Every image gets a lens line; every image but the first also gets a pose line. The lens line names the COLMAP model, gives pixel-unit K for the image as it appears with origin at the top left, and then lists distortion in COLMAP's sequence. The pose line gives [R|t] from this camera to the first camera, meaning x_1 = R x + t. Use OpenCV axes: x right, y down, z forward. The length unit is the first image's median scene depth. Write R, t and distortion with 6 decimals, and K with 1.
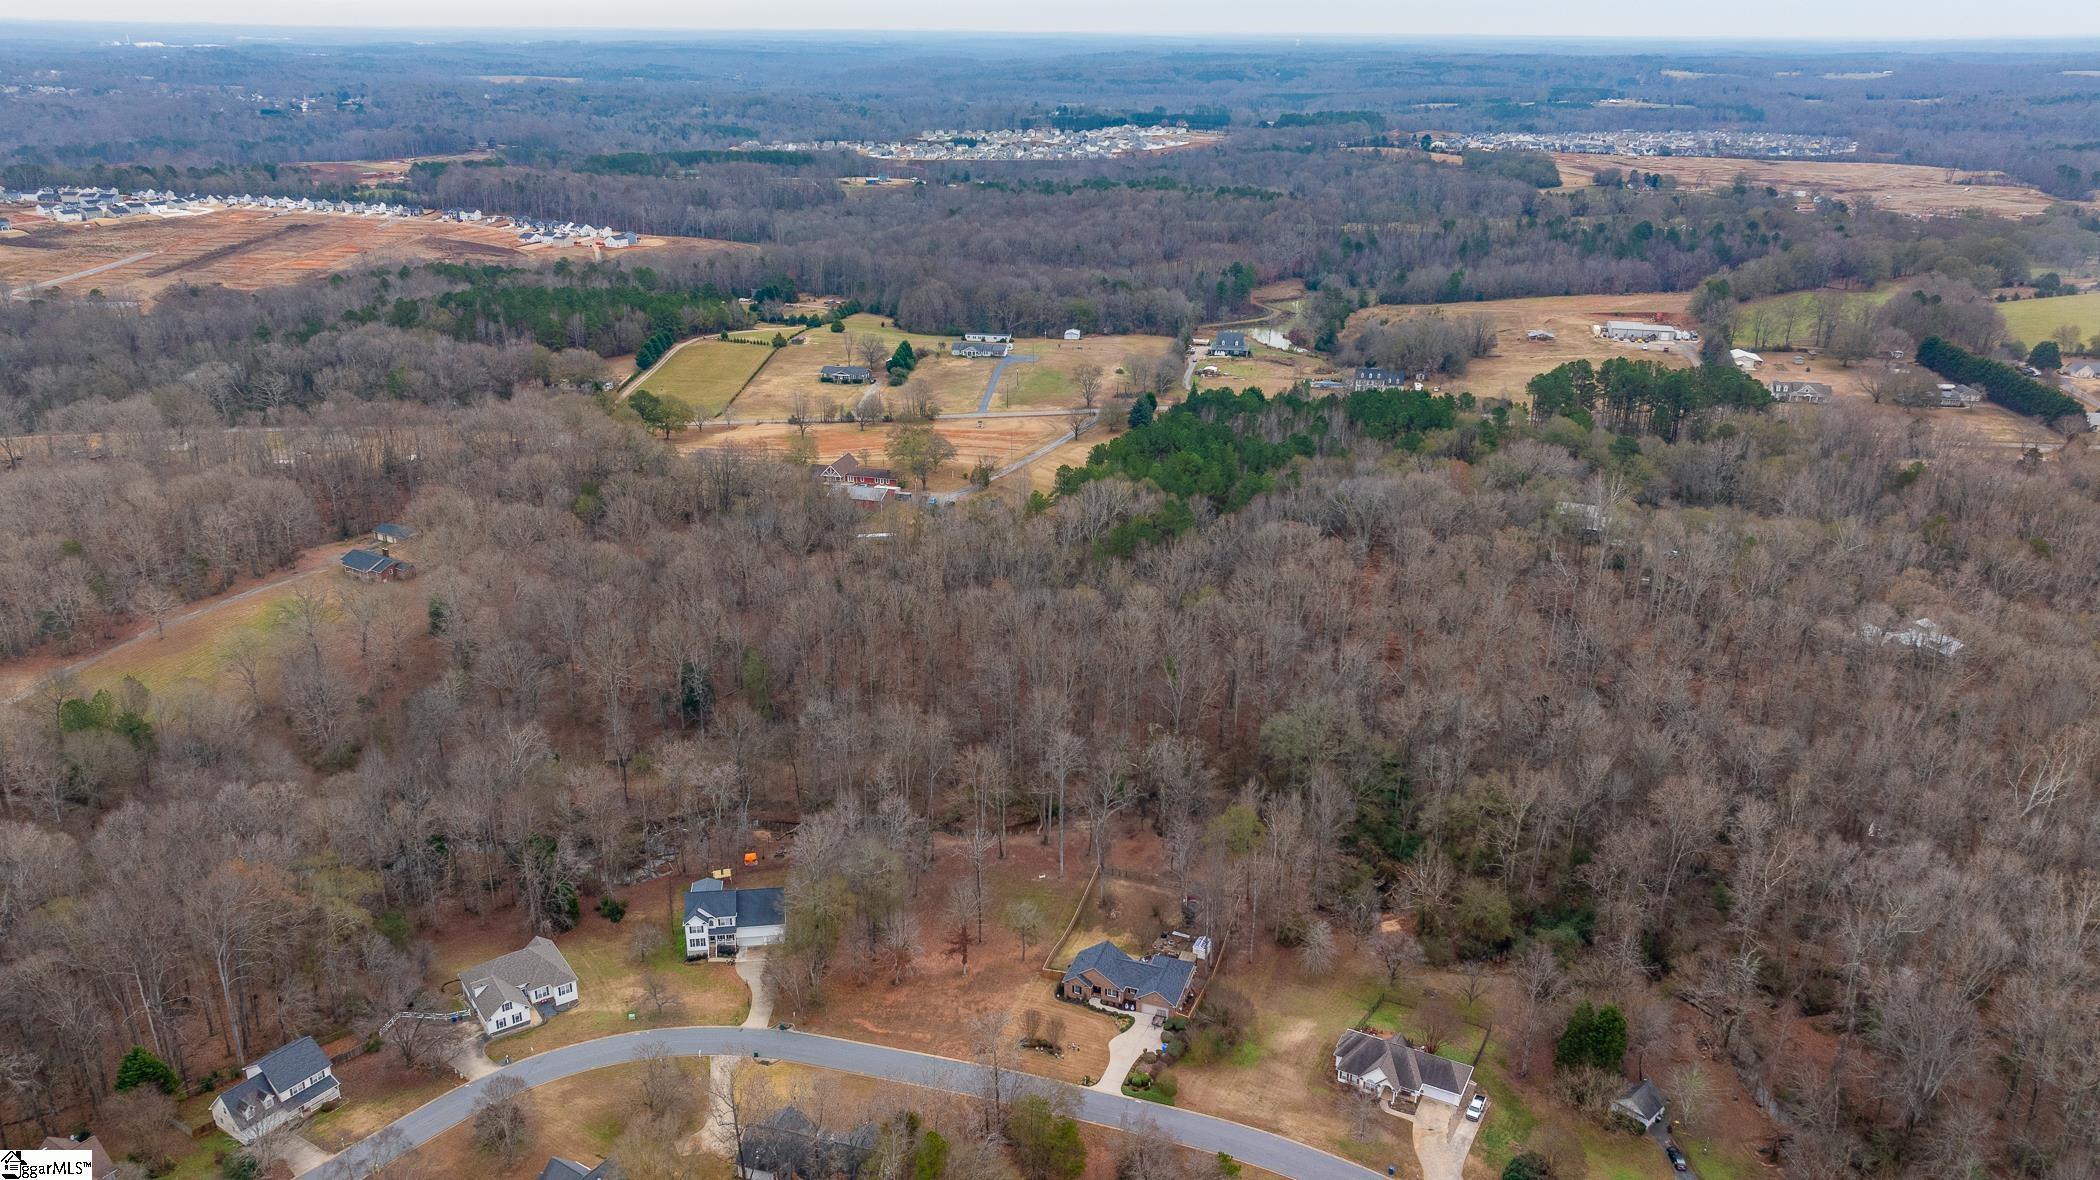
lens RADIAL K [[1504.6, 0, 1052.8], [0, 1504.6, 561.6], [0, 0, 1]] dist [-0.042376, 0.078031]
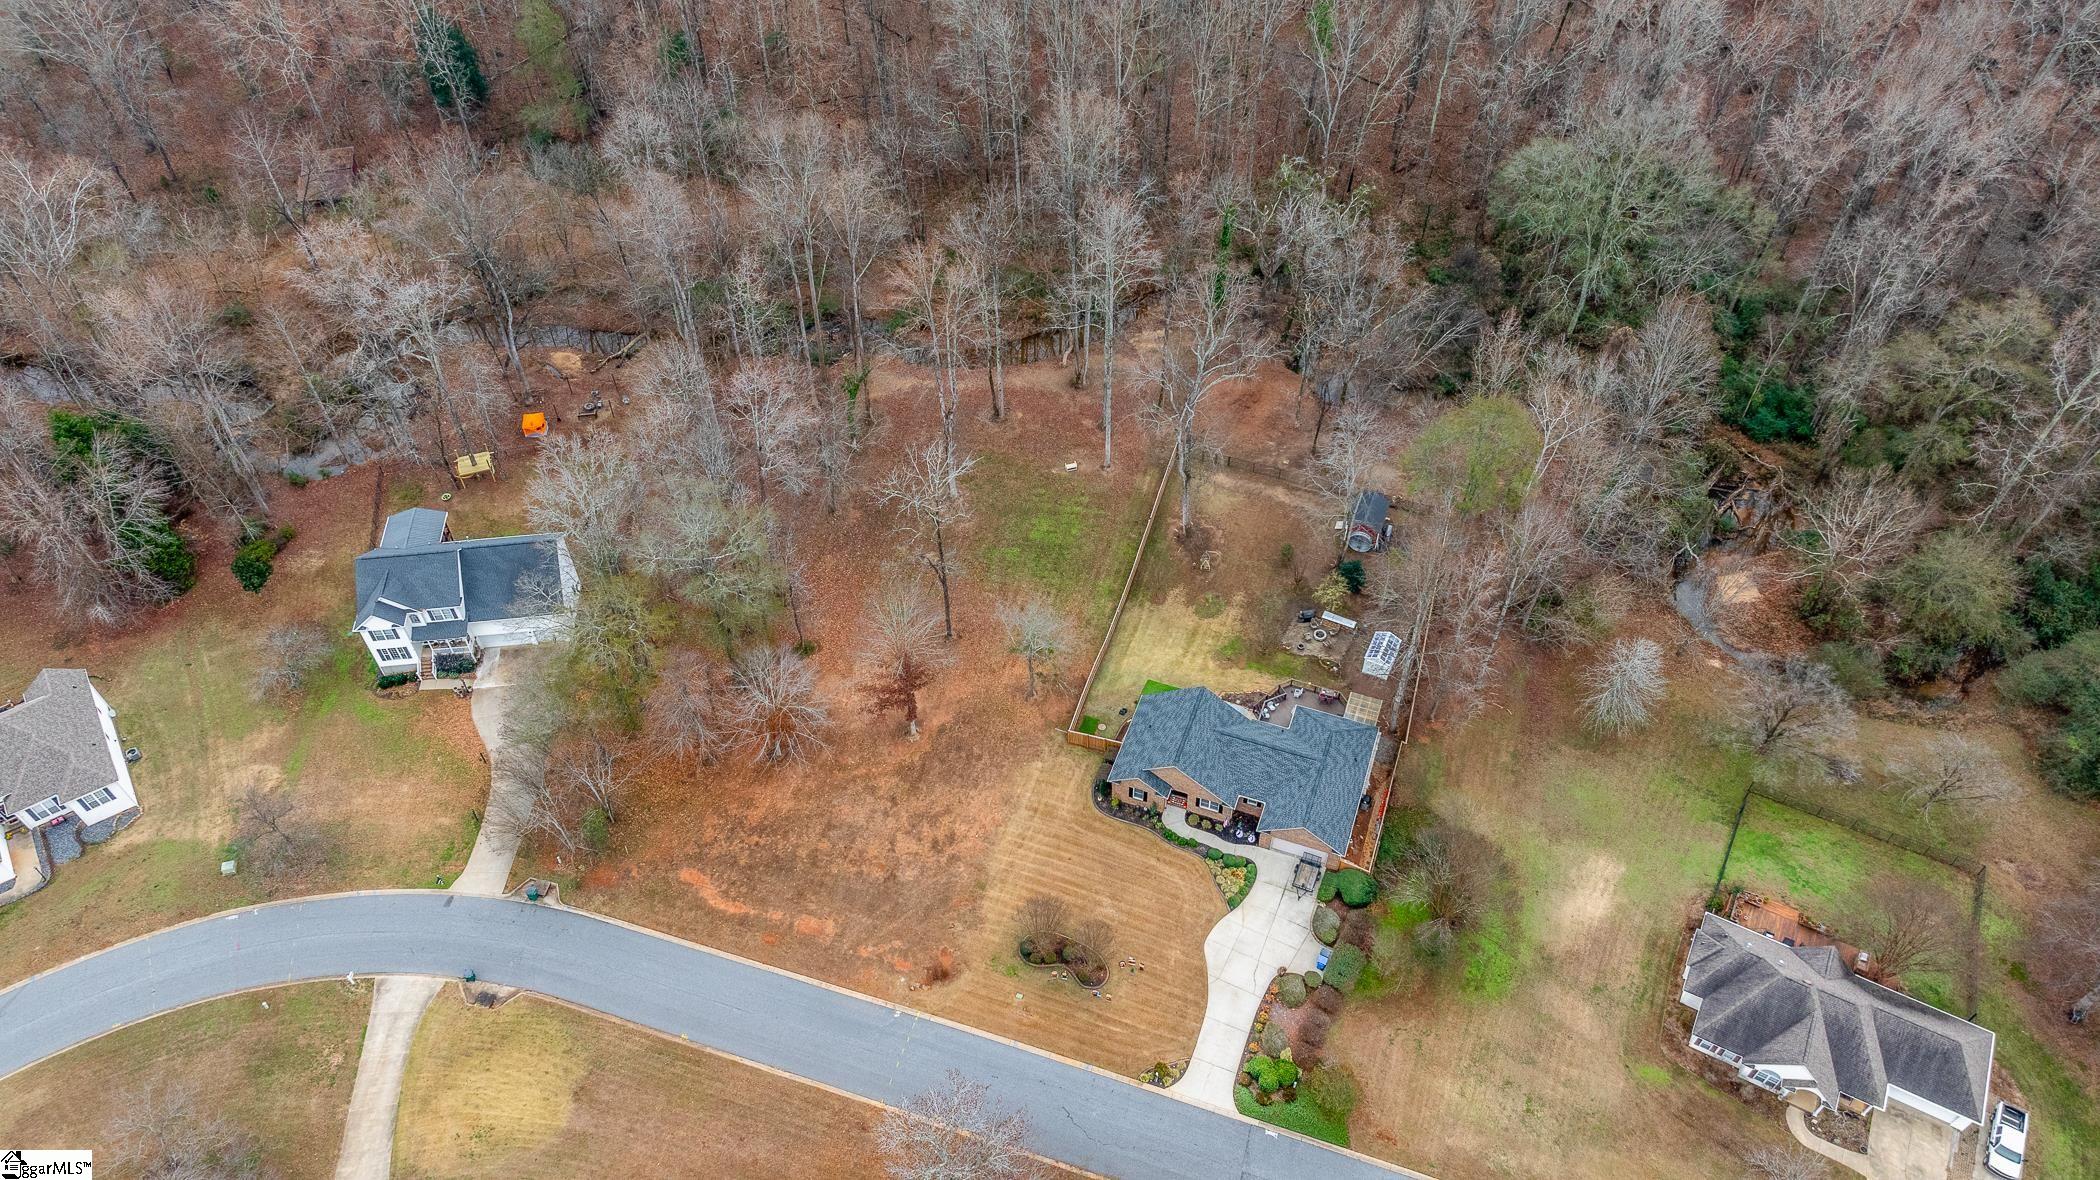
lens RADIAL K [[1504.6, 0, 1052.8], [0, 1504.6, 561.6], [0, 0, 1]] dist [-0.042376, 0.078031]
pose [[0.999630, 0.005374, -0.026674, 0.000942], [0.007667, 0.884950, 0.465624, -0.010060], [0.026107, -0.465656, 0.884581, 0.602221]]
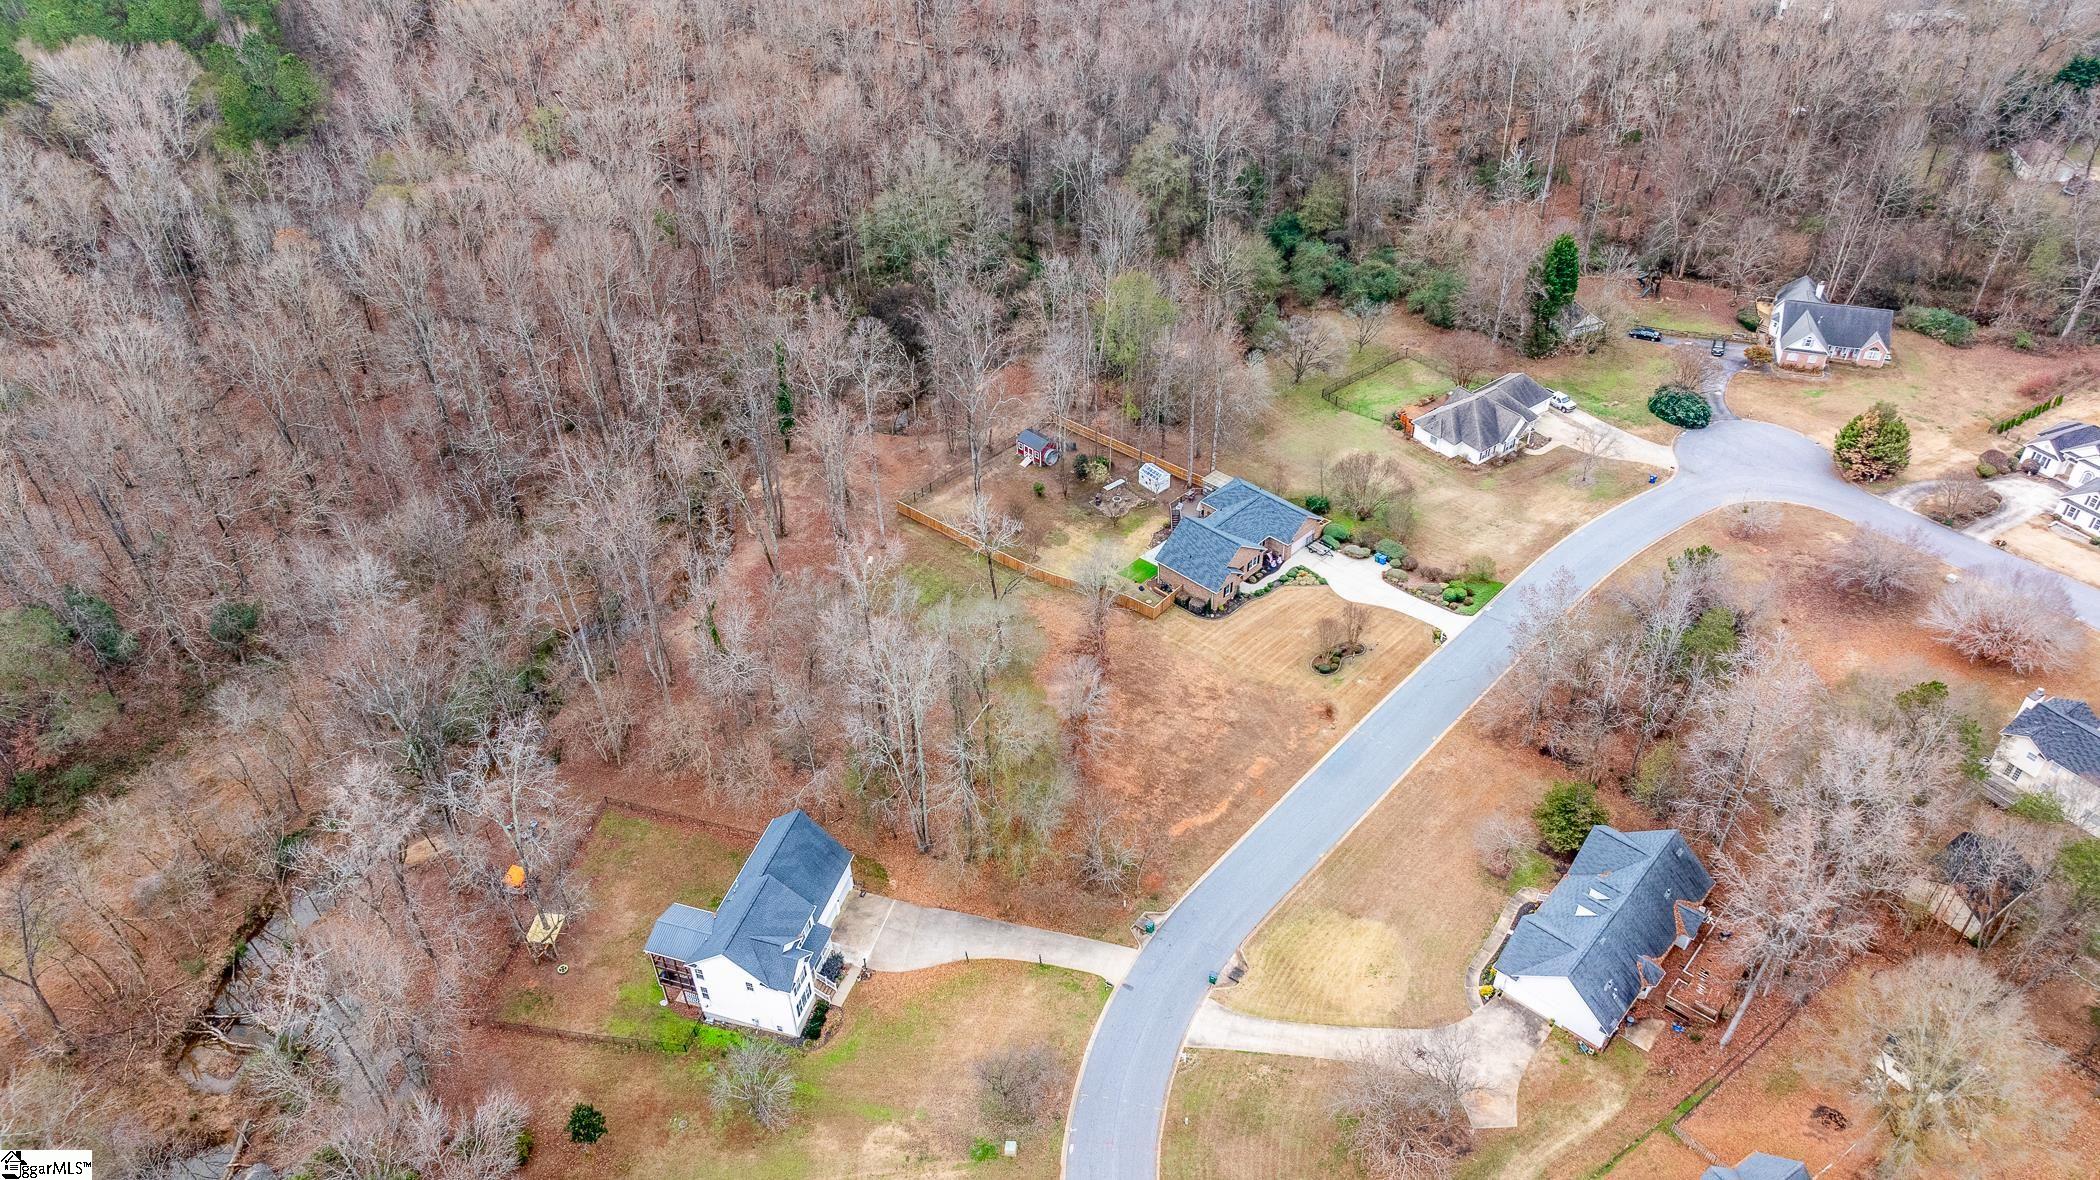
lens RADIAL K [[1504.6, 0, 1052.8], [0, 1504.6, 561.6], [0, 0, 1]] dist [-0.042376, 0.078031]
pose [[0.422740, -0.563877, 0.709460, -0.494439], [0.321463, 0.825248, 0.464357, -0.067614], [-0.847320, 0.031763, 0.530131, 0.706017]]
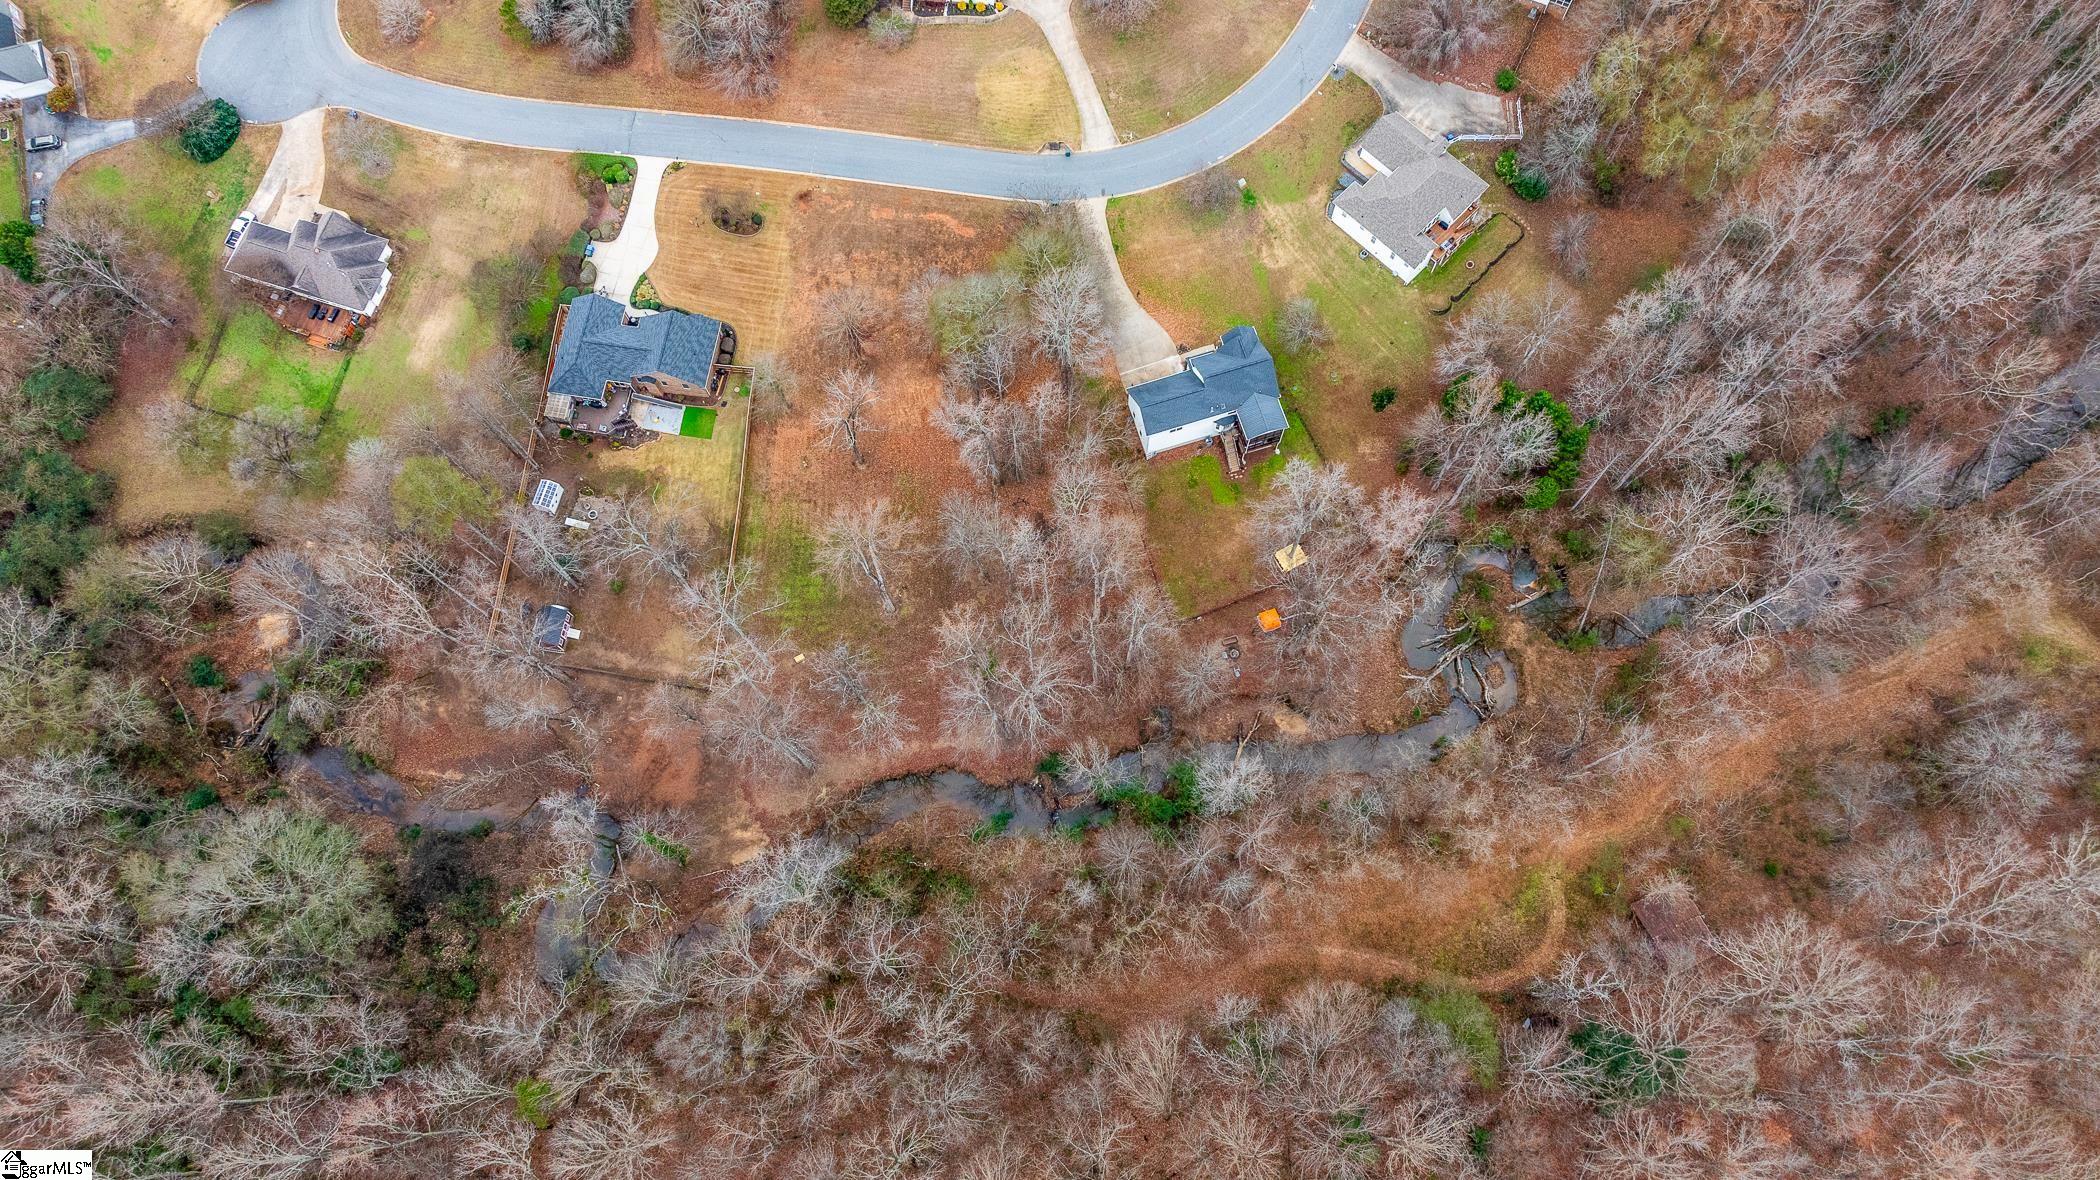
lens RADIAL K [[1504.6, 0, 1052.8], [0, 1504.6, 561.6], [0, 0, 1]] dist [-0.042376, 0.078031]
pose [[-0.984972, 0.166881, -0.044511, -0.105846], [-0.051550, -0.038088, 0.997944, -0.496023], [0.164843, 0.985241, 0.046118, 1.113643]]
